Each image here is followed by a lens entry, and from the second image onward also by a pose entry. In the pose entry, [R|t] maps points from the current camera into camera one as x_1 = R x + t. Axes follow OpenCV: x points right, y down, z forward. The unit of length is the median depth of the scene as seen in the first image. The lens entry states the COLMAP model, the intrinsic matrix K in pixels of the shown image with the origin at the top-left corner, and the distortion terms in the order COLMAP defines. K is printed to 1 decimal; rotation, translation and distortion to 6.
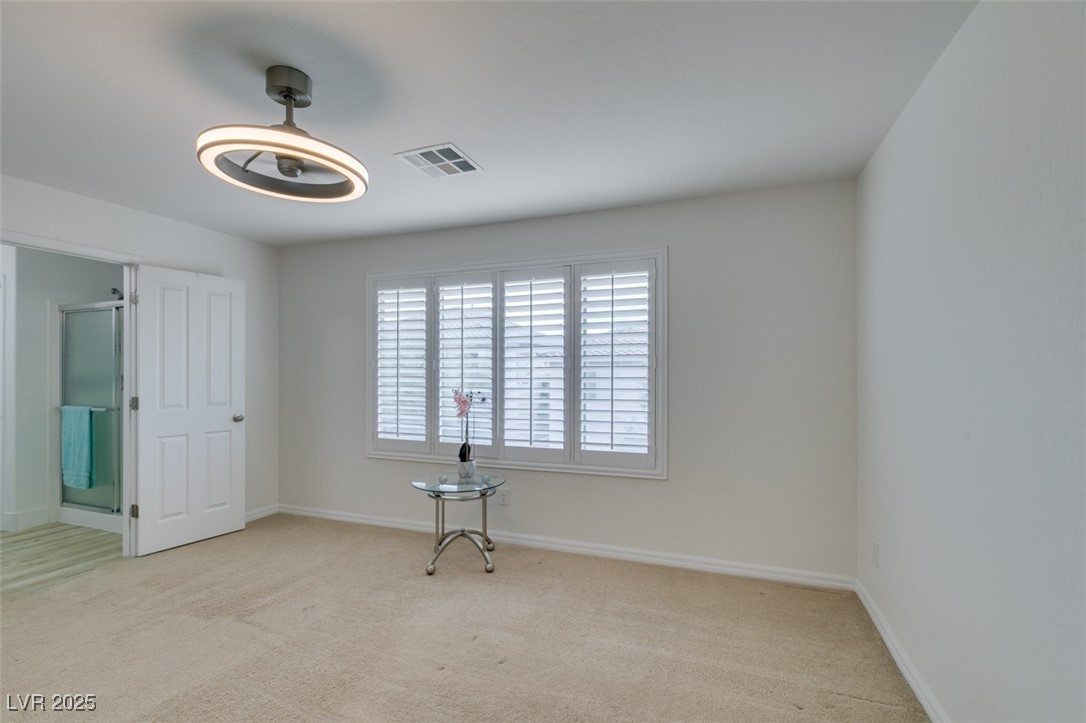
lens RADIAL K [[493.2, 0, 539.6], [0, 493.2, 366.1], [0, 0, 1]] dist [0.001123, 0.000410]
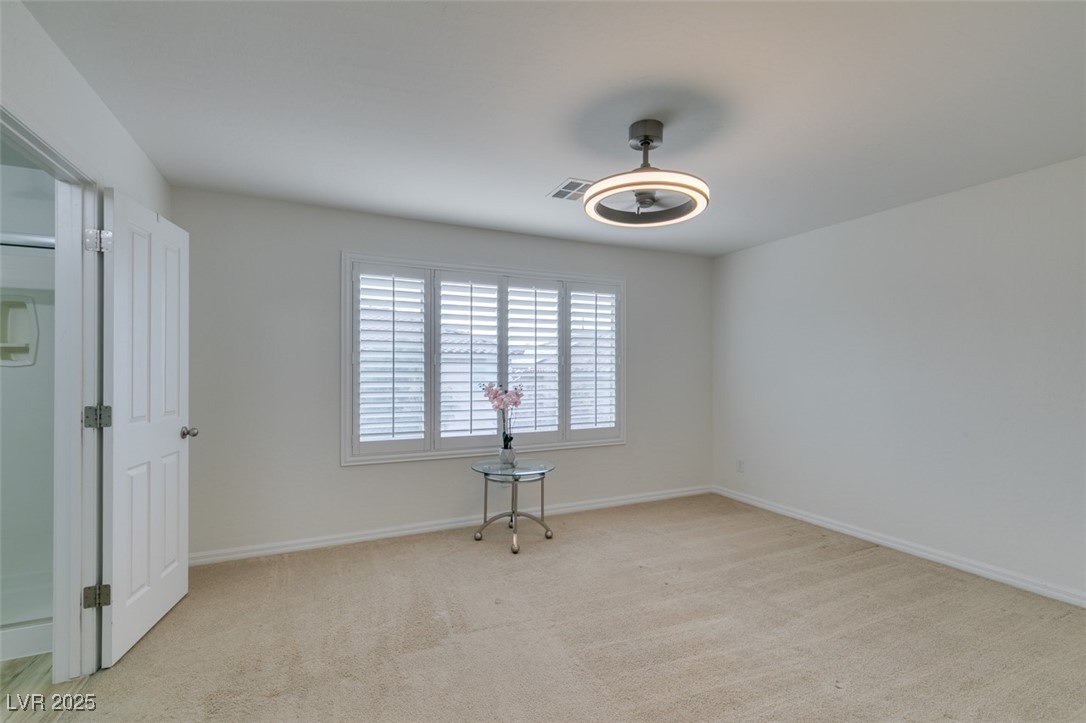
lens RADIAL K [[493.2, 0, 539.6], [0, 493.2, 366.1], [0, 0, 1]] dist [0.001123, 0.000410]
pose [[0.687148, 0.006615, 0.726488, -0.876862], [-0.010665, 0.999943, 0.000983, 0.007955], [-0.726440, -0.008423, 0.687179, 0.195957]]
